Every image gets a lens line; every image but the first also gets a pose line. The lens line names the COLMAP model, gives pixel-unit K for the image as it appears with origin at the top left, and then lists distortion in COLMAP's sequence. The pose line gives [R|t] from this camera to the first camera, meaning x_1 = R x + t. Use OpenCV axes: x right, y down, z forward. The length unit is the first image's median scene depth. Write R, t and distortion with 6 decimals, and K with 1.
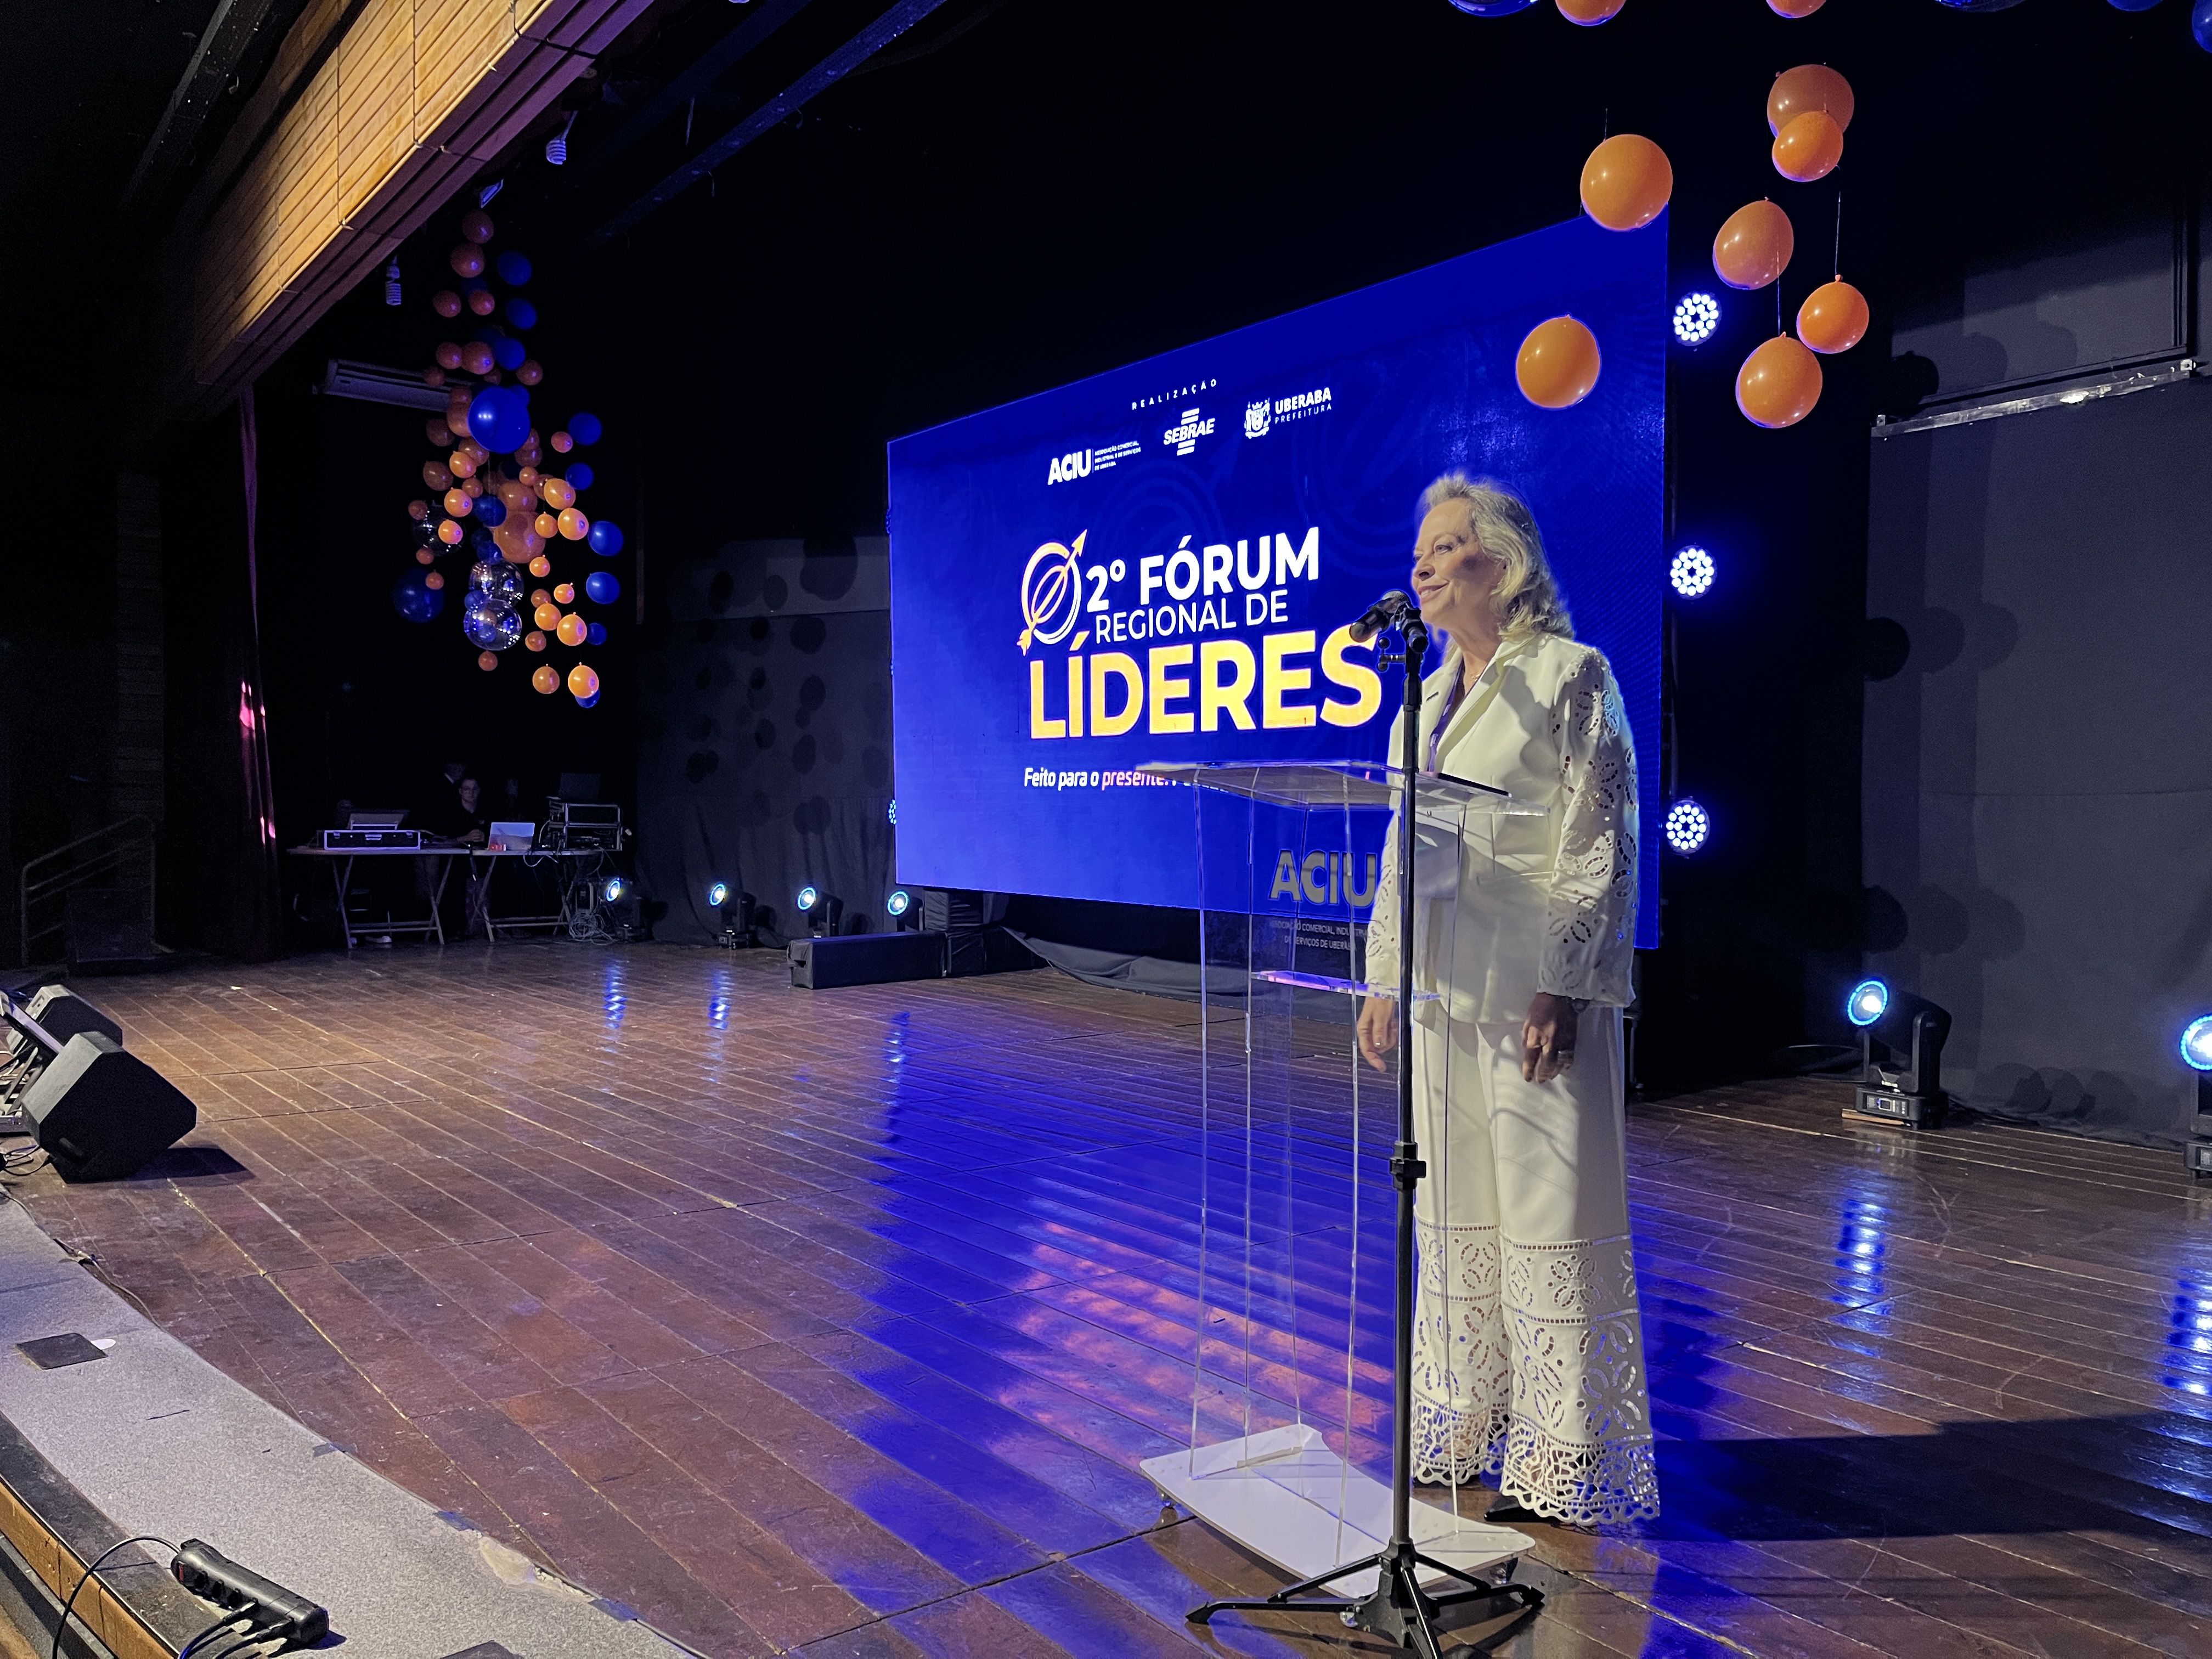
lens RADIAL K [[1645.2, 0, 1103.2], [0, 1645.2, 842.9], [0, 0, 1]] dist [0.072226, -0.093874]
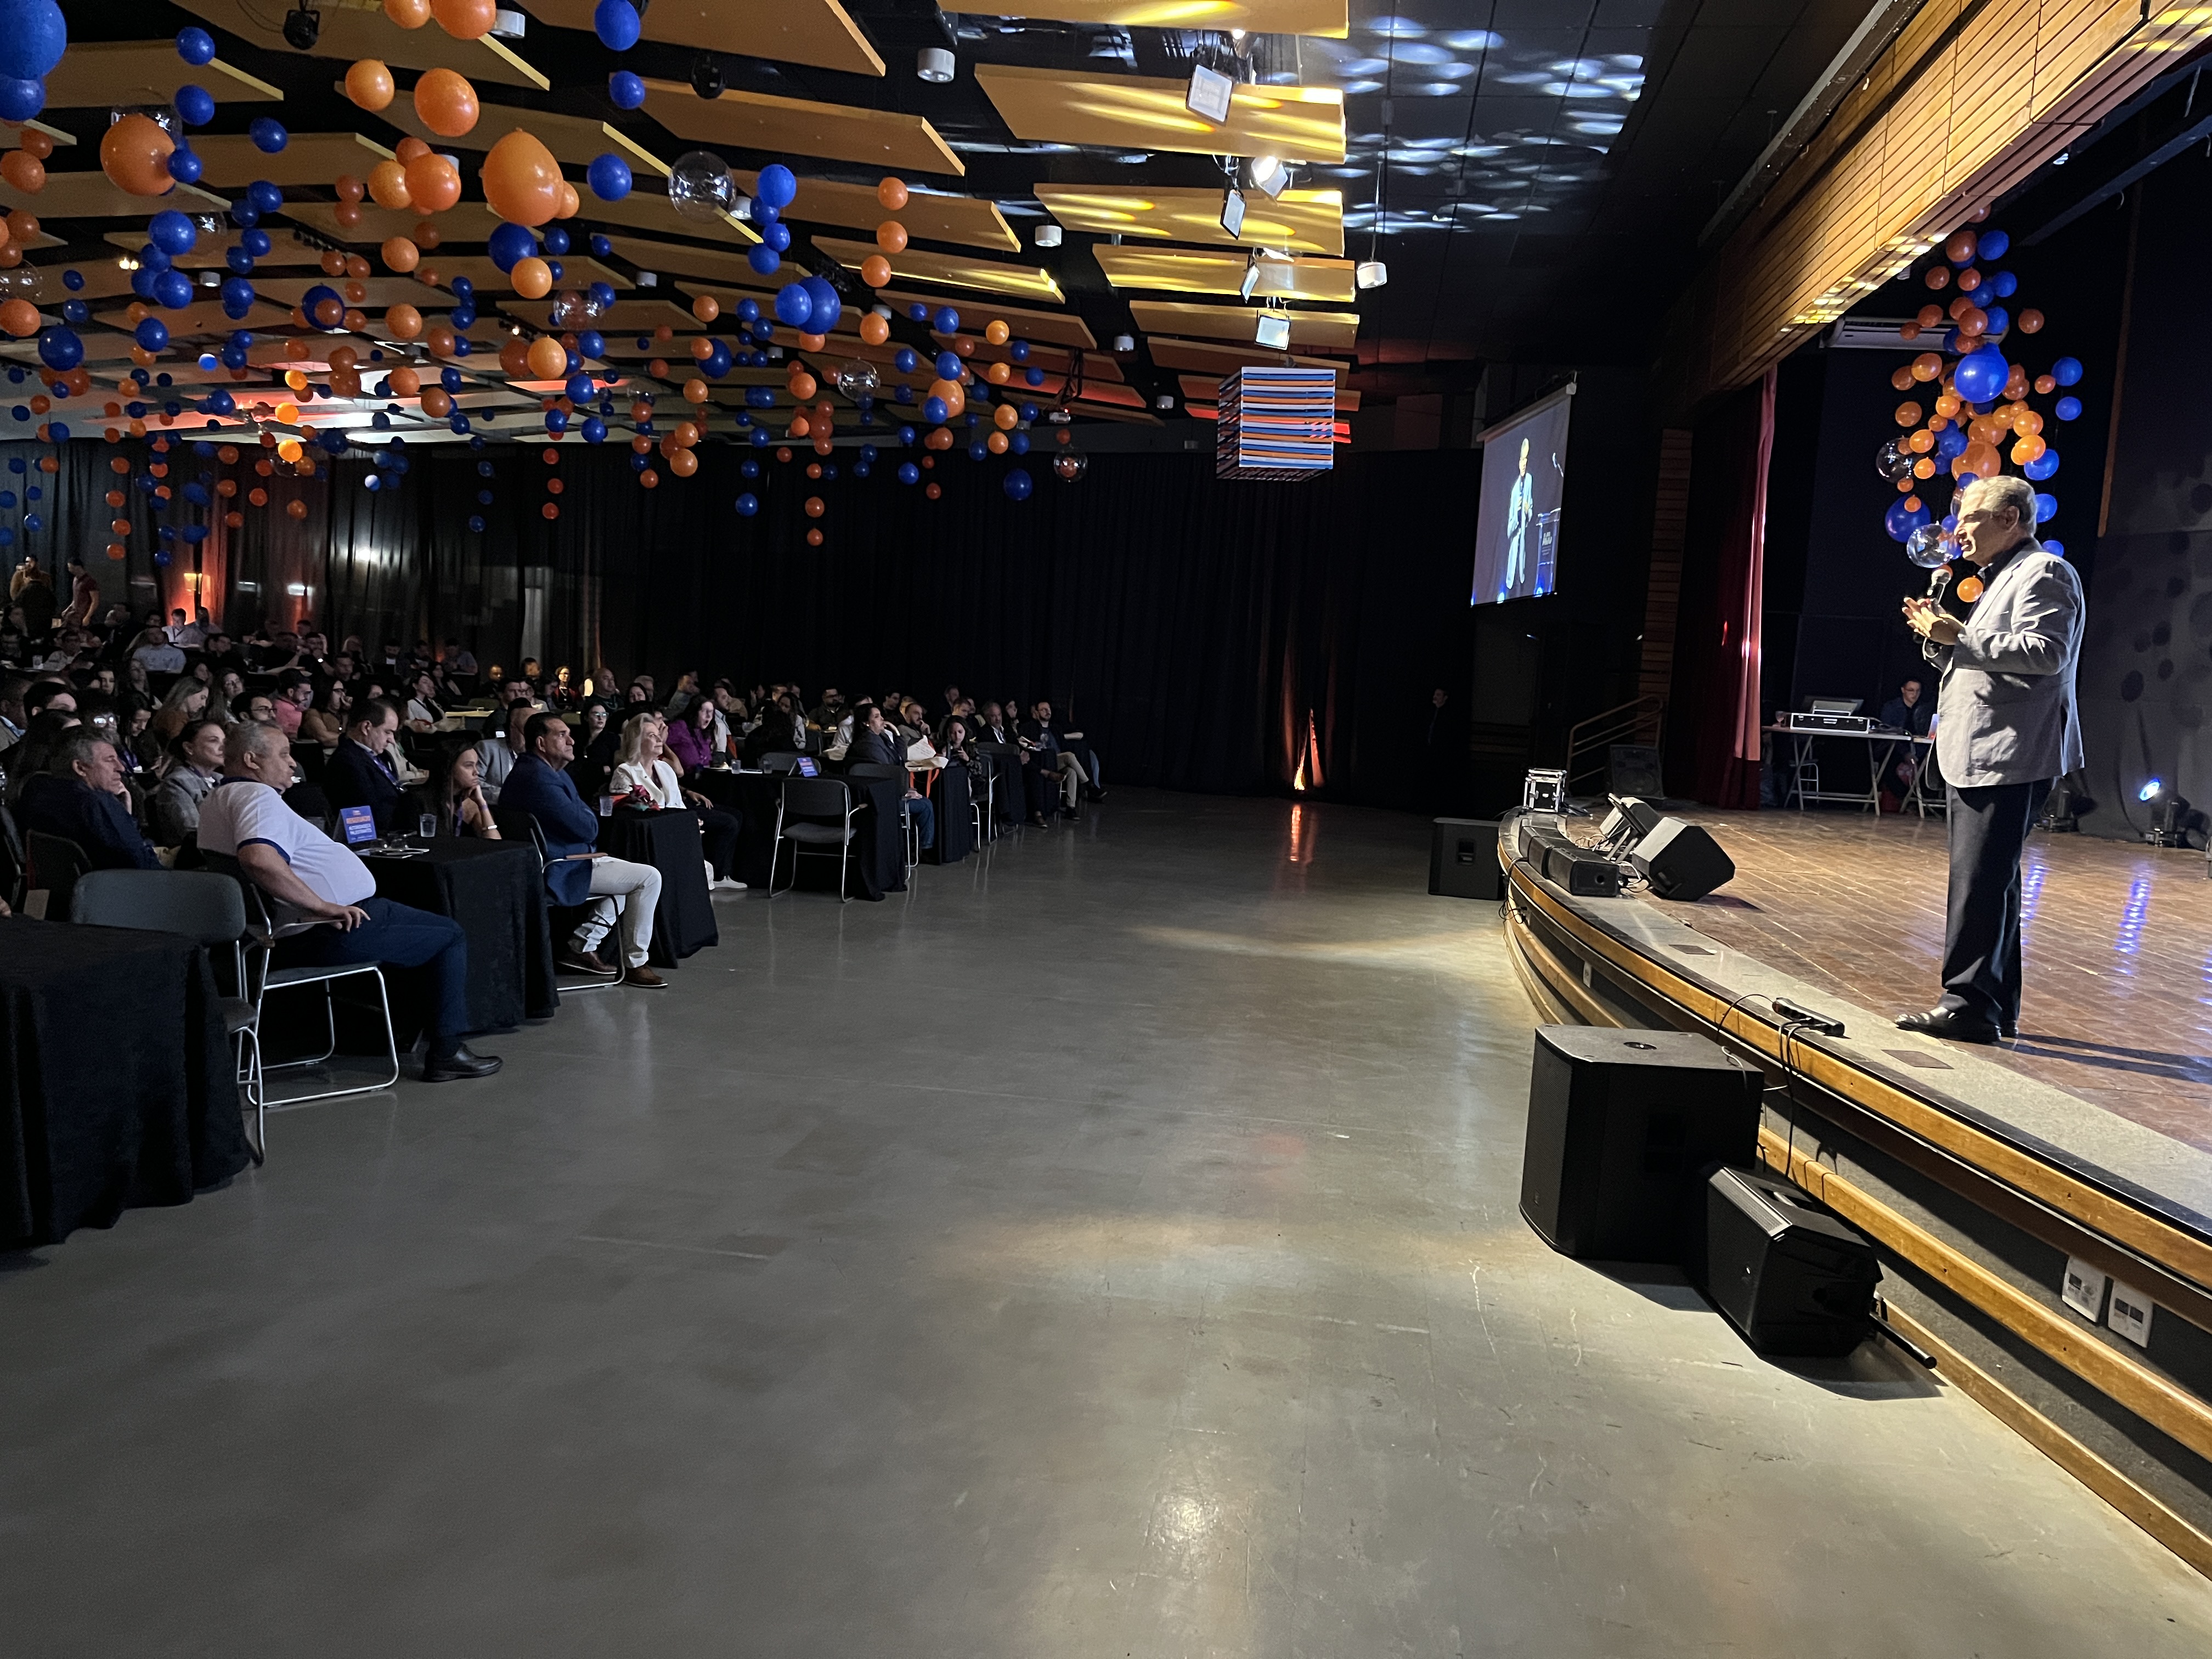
lens RADIAL K [[1647.1, 0, 1113.7], [0, 1647.1, 830.0], [0, 0, 1]] dist [0.071569, -0.092087]
pose [[0.691466, 0.108272, -0.714249, 0.122080], [-0.070164, 0.994096, 0.082768, 0.019832], [0.718993, -0.007116, 0.694981, -0.359140]]
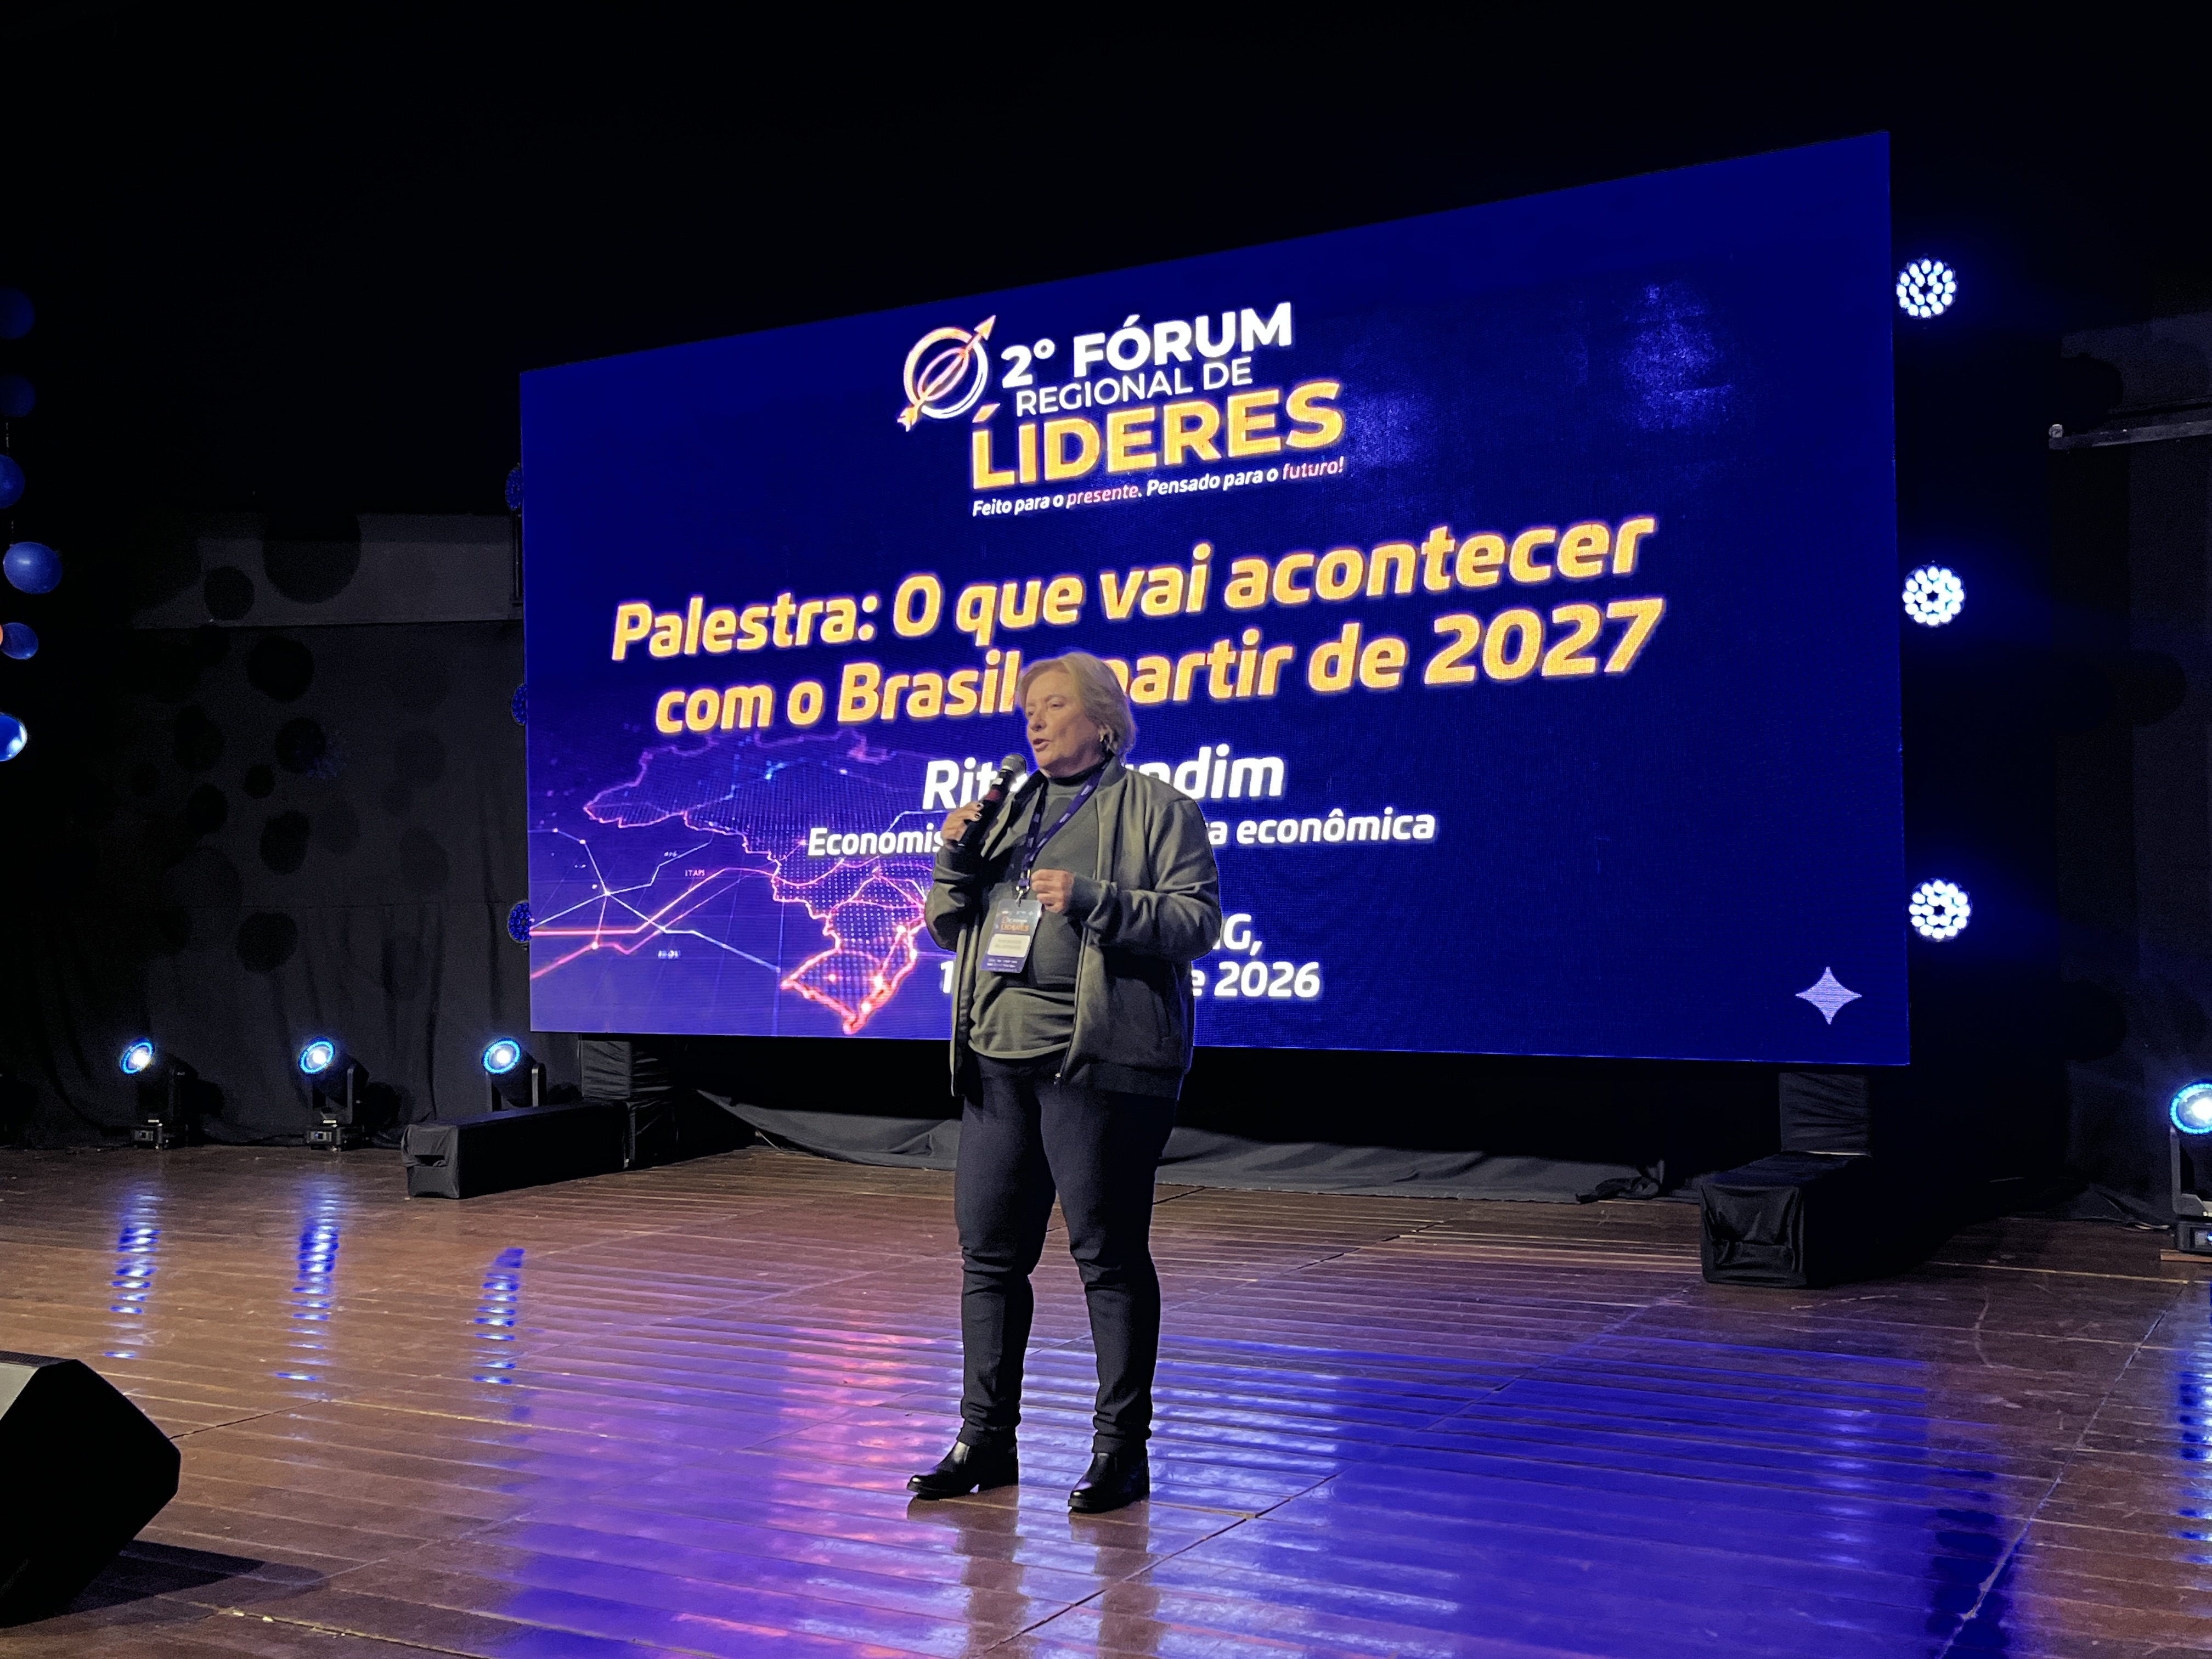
lens RADIAL K [[2164.4, 0, 1110.9], [0, 2164.4, 835.7], [0, 0, 1]] dist [0.043292, -0.001252]
pose [[0.923927, 0.000318, 0.382569, -0.338651], [0.024629, 0.997876, -0.060311, 0.006475], [-0.381775, 0.065145, 0.921957, 0.141849]]
